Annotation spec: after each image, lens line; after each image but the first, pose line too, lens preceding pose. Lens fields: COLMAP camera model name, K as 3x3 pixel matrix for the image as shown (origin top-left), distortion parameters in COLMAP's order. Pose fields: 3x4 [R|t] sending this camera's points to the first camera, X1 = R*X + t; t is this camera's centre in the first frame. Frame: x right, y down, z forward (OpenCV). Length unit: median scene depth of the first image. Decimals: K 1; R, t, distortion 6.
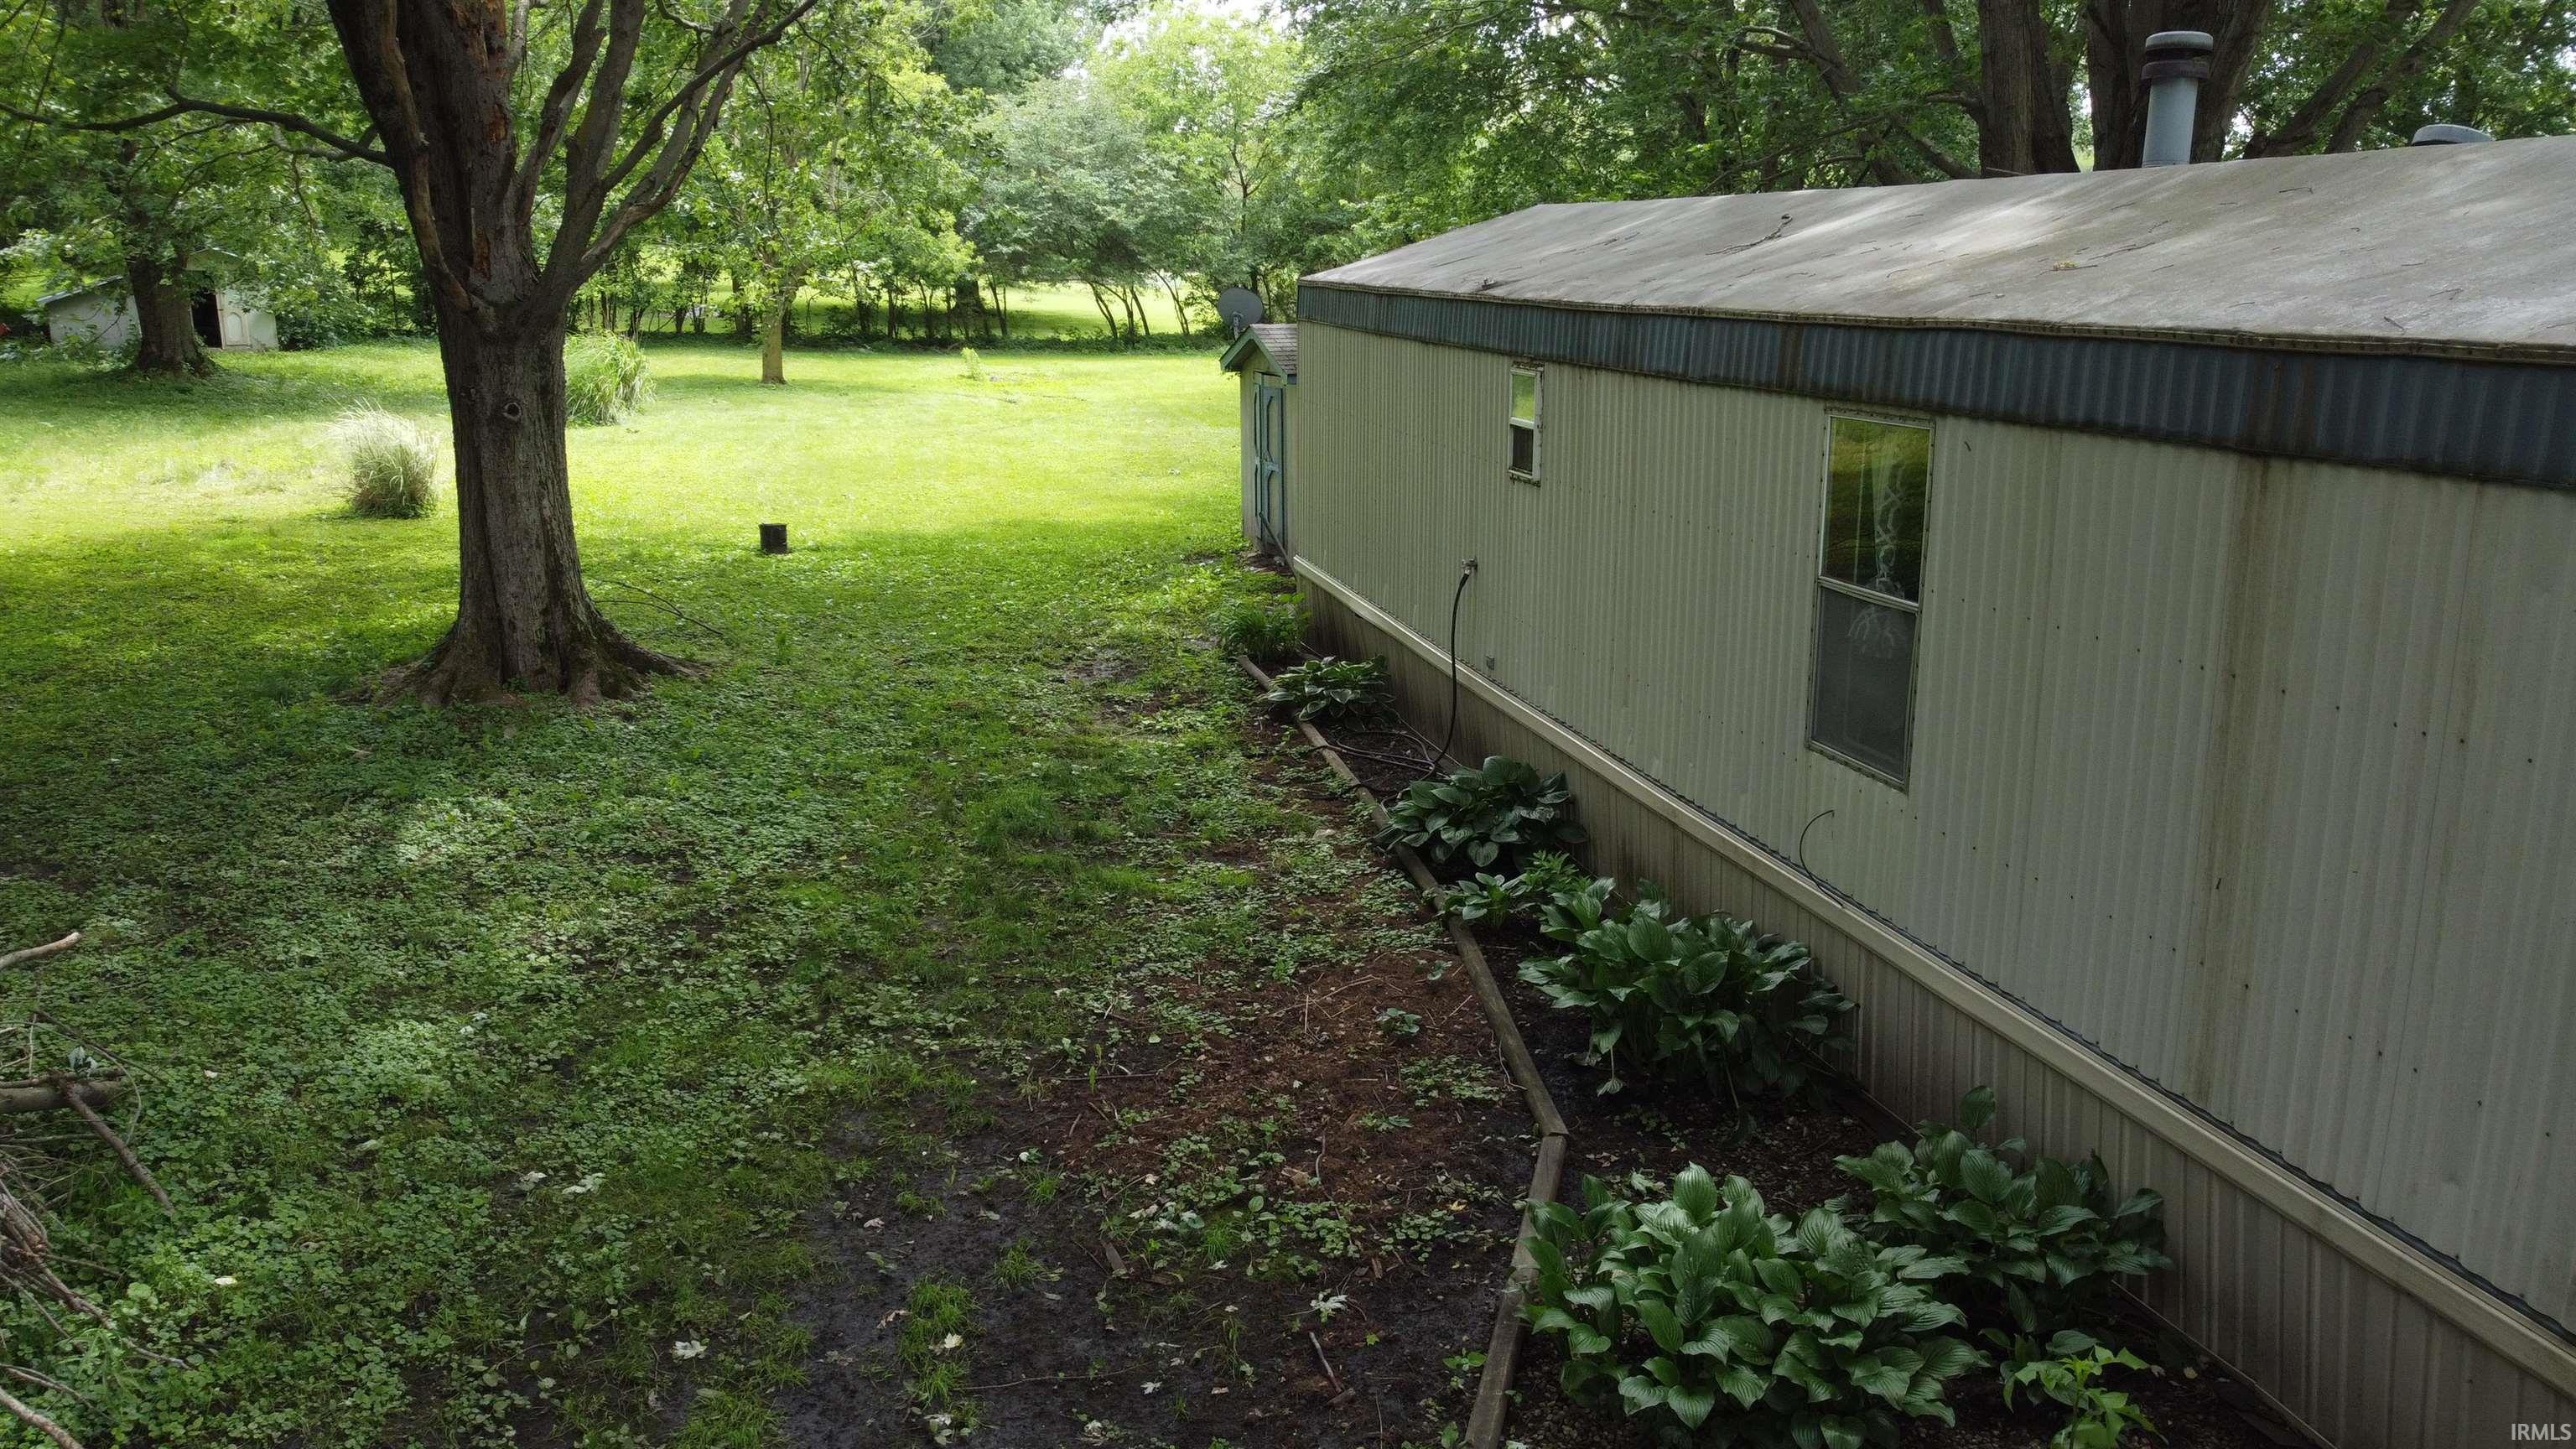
lens RADIAL K [[1954.5, 0, 1288.2], [0, 1954.5, 731.3], [0, 0, 1]] dist [-0.007337, 0.006757]
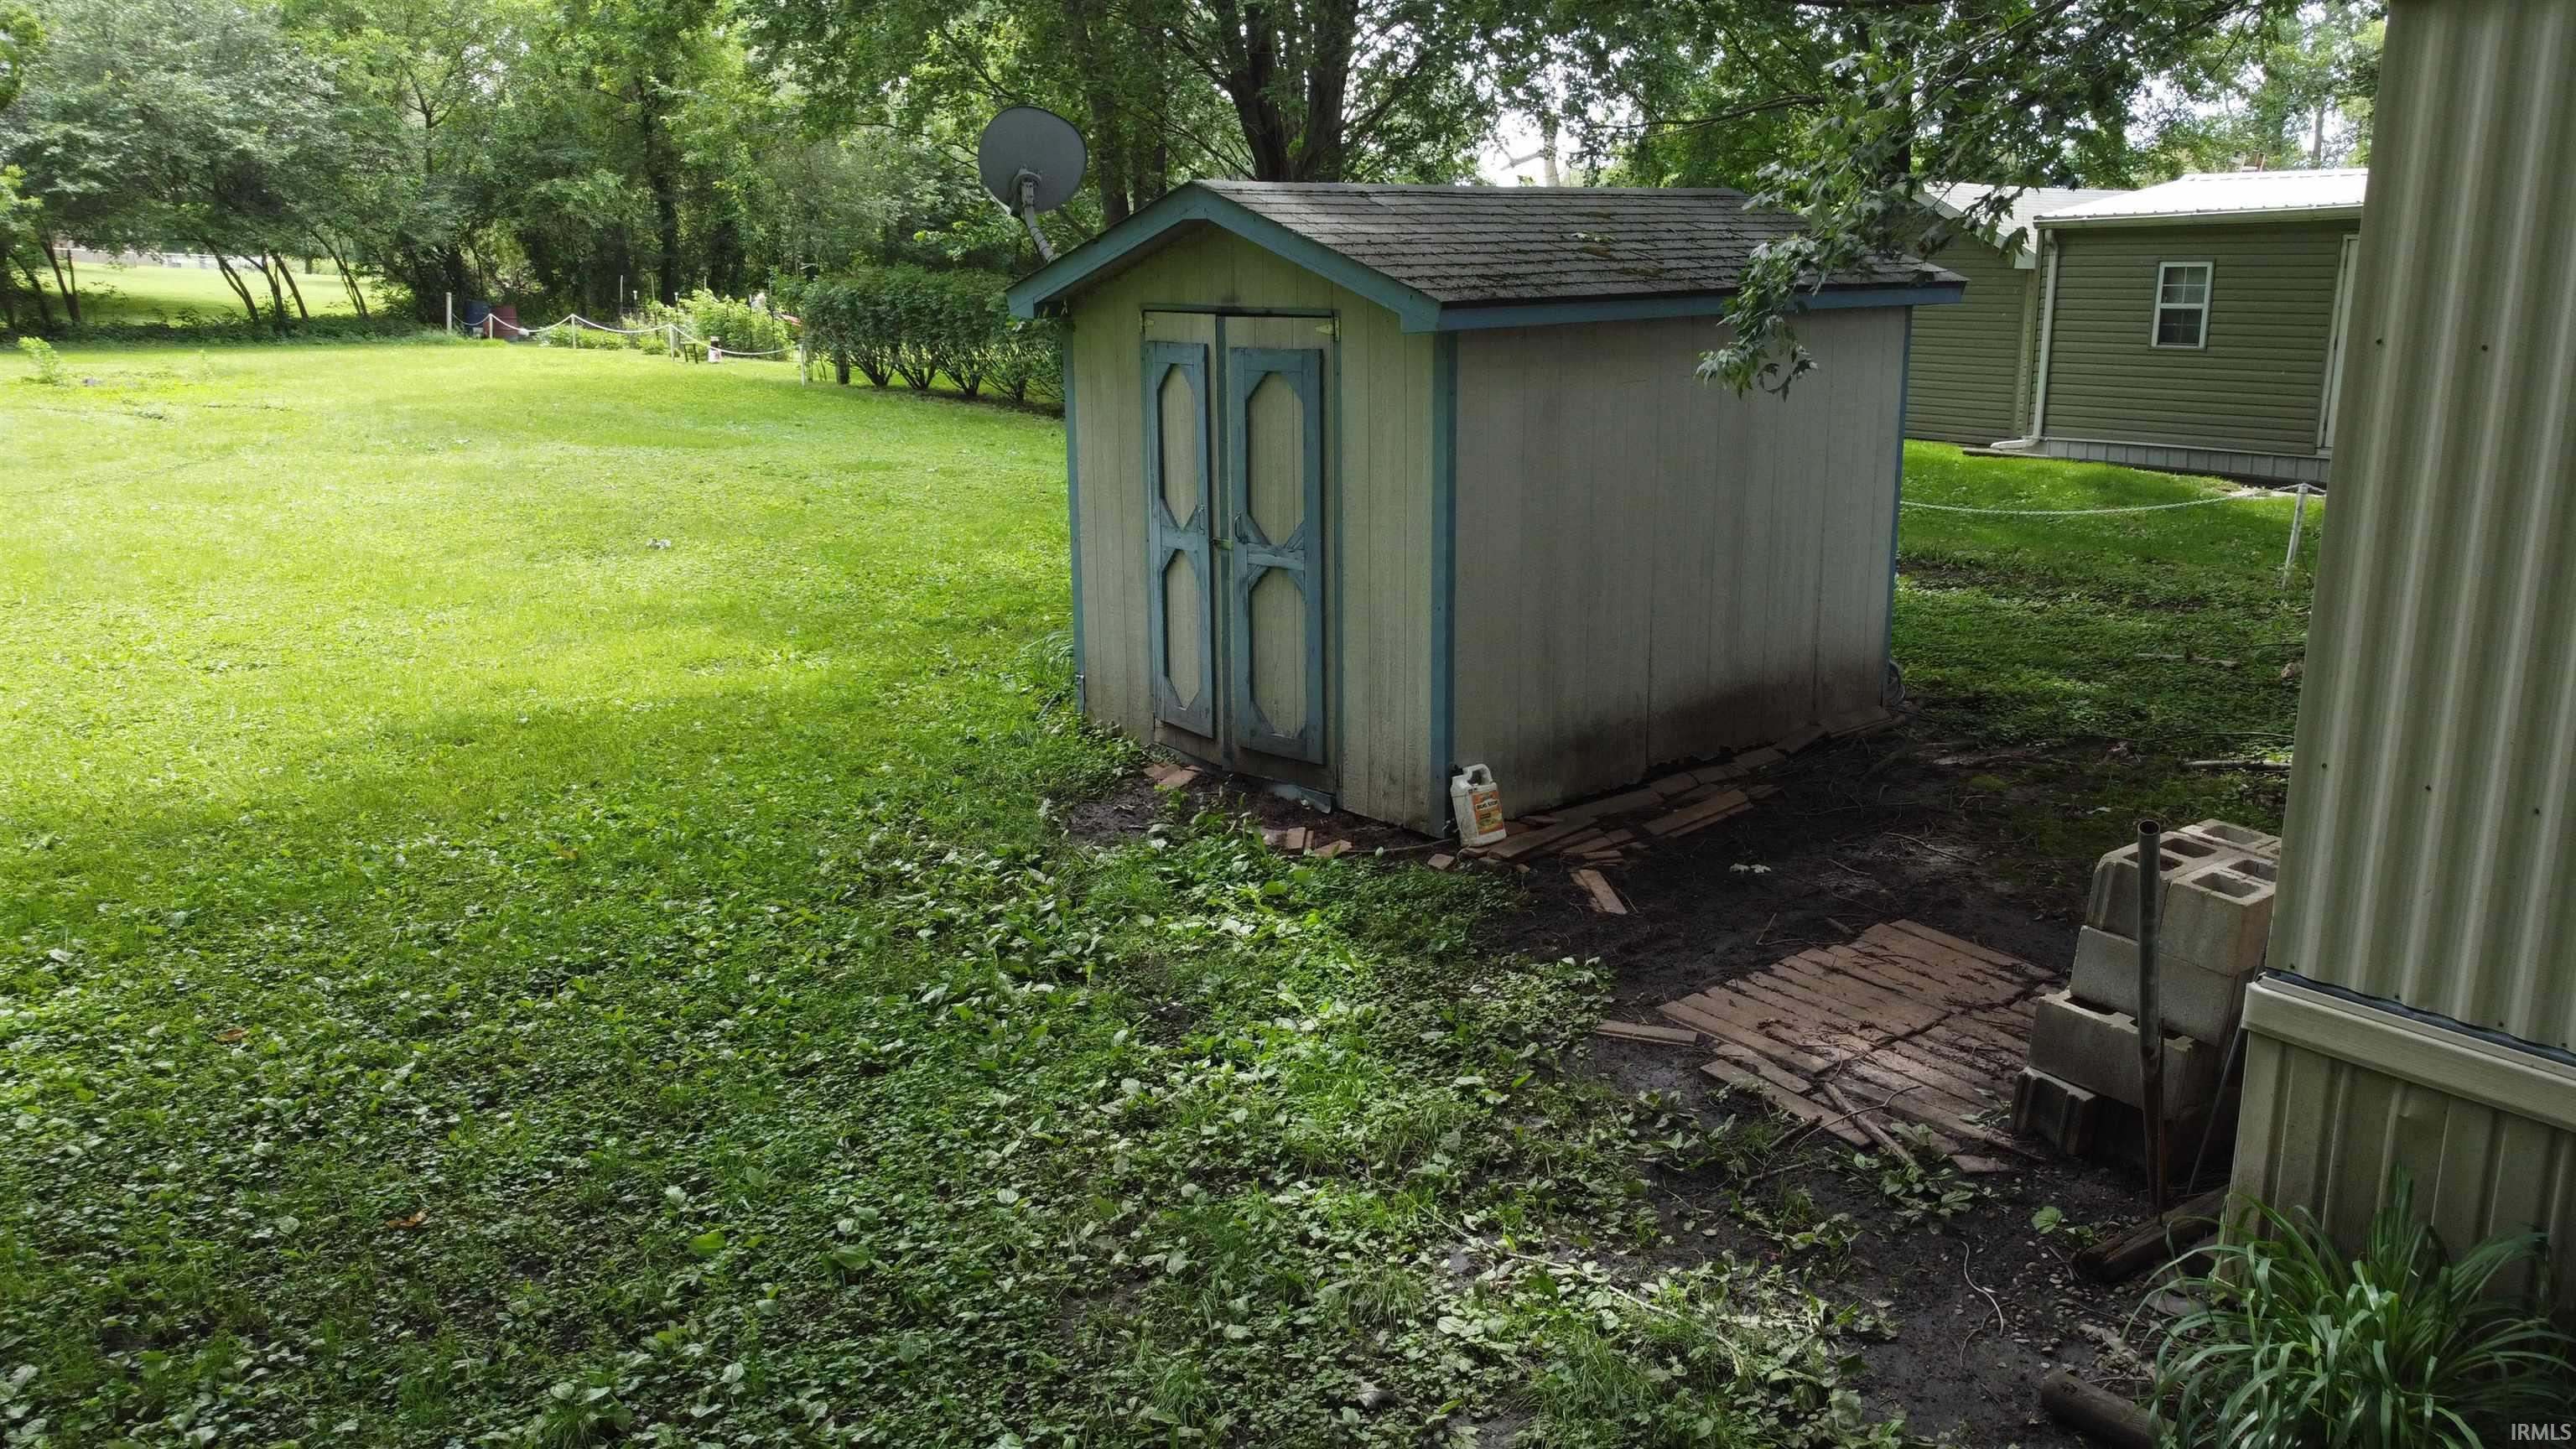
lens RADIAL K [[1954.5, 0, 1277.1], [0, 1954.5, 734.6], [0, 0, 1]] dist [-0.007337, 0.006757]
pose [[0.909795, -0.099015, 0.403075, -0.075539], [0.096802, 0.994966, 0.025919, -0.053386], [-0.403612, 0.015437, 0.914800, 0.309447]]
